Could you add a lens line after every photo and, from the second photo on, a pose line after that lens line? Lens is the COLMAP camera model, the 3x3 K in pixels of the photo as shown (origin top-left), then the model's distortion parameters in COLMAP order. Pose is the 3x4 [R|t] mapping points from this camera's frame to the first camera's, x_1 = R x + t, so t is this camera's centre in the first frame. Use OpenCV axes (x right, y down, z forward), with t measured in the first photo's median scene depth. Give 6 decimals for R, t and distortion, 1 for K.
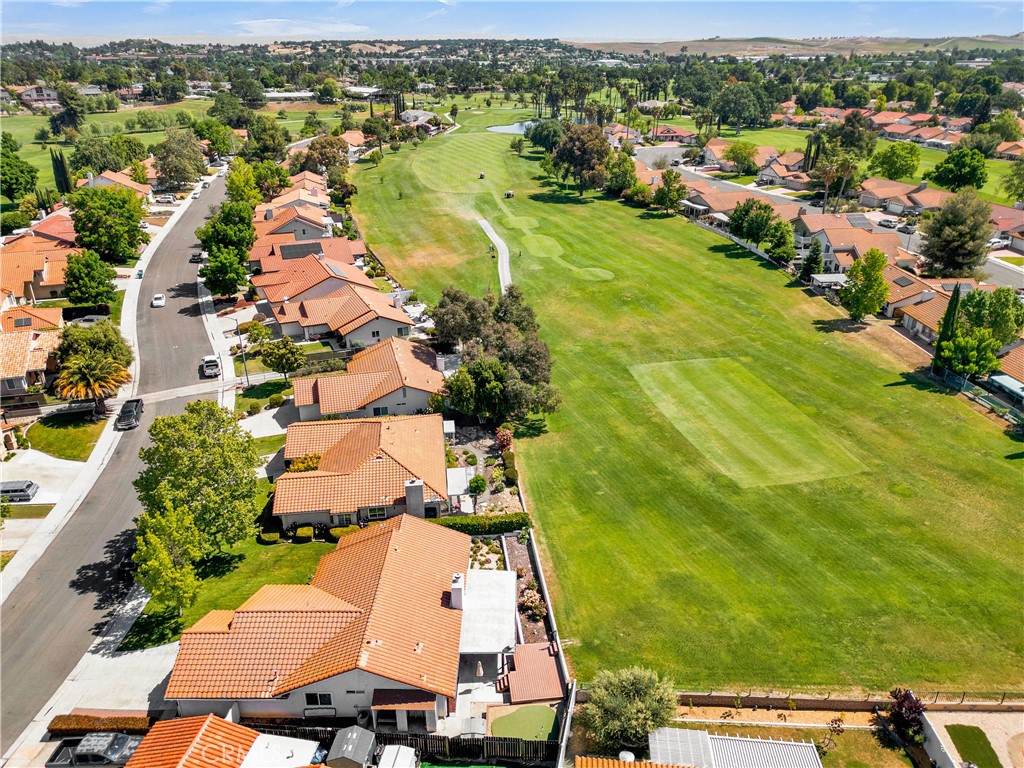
lens RADIAL K [[717.6, 0, 512.0], [0, 717.6, 384.0], [0, 0, 1]] dist [0.080419, -0.095403]
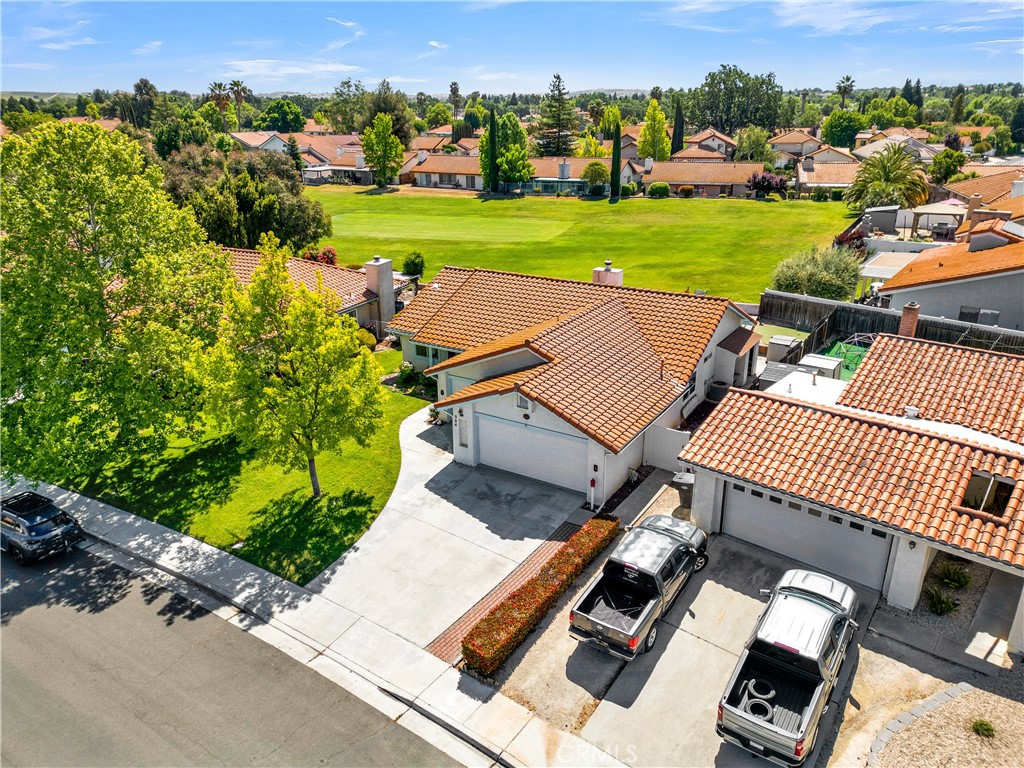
lens RADIAL K [[717.6, 0, 512.0], [0, 717.6, 384.0], [0, 0, 1]] dist [0.080419, -0.095403]
pose [[0.515669, -0.302123, 0.801752, -0.680613], [0.355443, 0.926877, 0.120661, 0.212599], [-0.779581, 0.222756, 0.585349, 0.538009]]
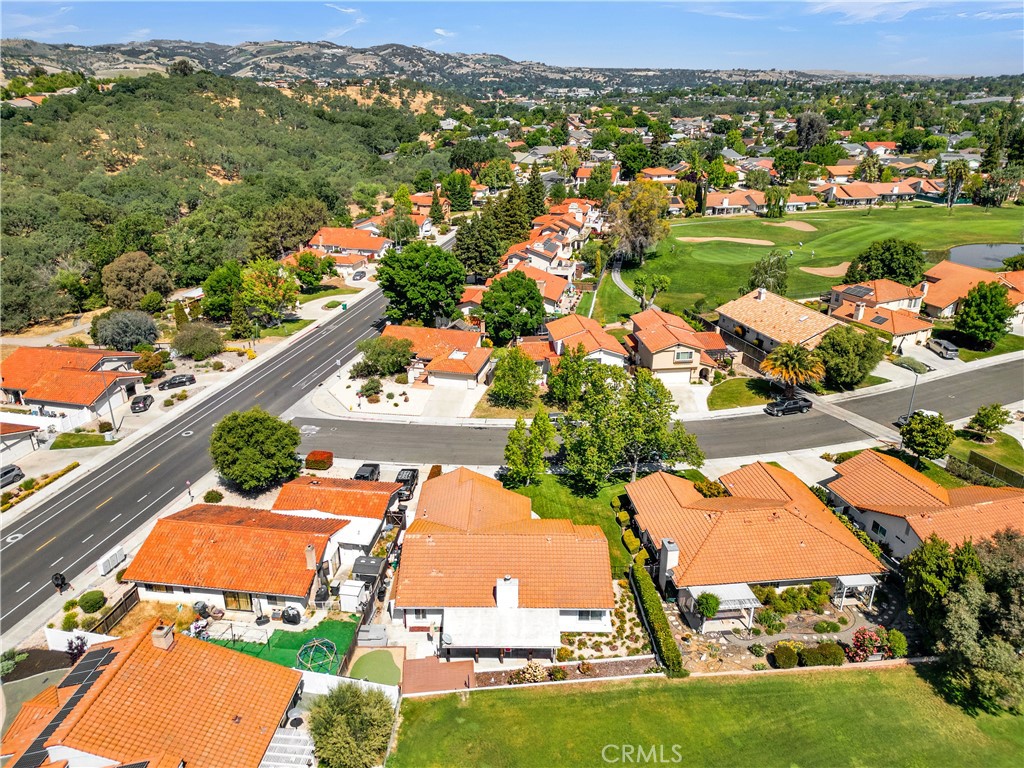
lens RADIAL K [[717.6, 0, 512.0], [0, 717.6, 384.0], [0, 0, 1]] dist [0.080419, -0.095403]
pose [[-0.001556, 0.388049, -0.921637, 0.643118], [-0.415475, 0.838076, 0.353567, -0.278179], [0.909603, 0.383467, 0.159921, 0.614385]]
